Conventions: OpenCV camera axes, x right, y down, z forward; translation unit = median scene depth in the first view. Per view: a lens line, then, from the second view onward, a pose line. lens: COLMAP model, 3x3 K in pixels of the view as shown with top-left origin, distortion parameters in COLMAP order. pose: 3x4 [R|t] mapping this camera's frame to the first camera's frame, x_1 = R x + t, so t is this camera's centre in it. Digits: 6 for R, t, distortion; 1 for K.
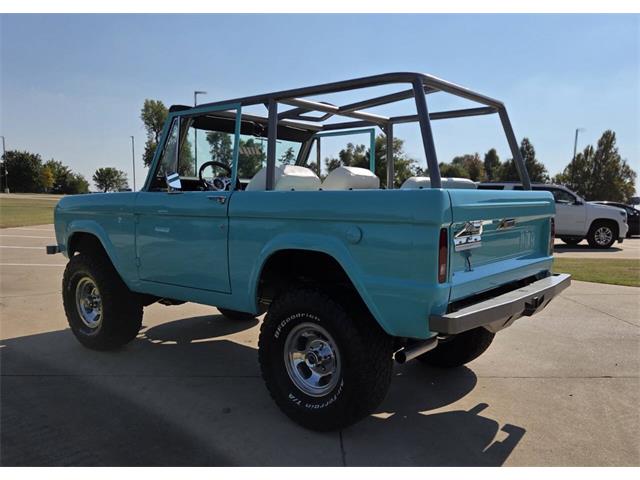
lens RADIAL K [[539.0, 0, 320.3], [0, 539.0, 278.2], [0, 0, 1]] dist [0.052058, -0.002034]
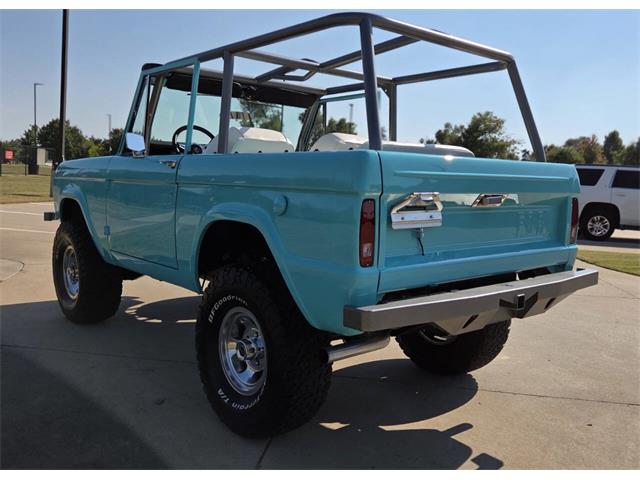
lens RADIAL K [[563.3, 0, 326.1], [0, 563.3, 240.0], [0, 0, 1]] dist [0.046027, 0.006327]
pose [[0.982713, 0.046608, -0.179174, 0.218583], [-0.054493, 0.997739, -0.039340, 0.003753], [0.176936, 0.048424, 0.983030, 0.115892]]
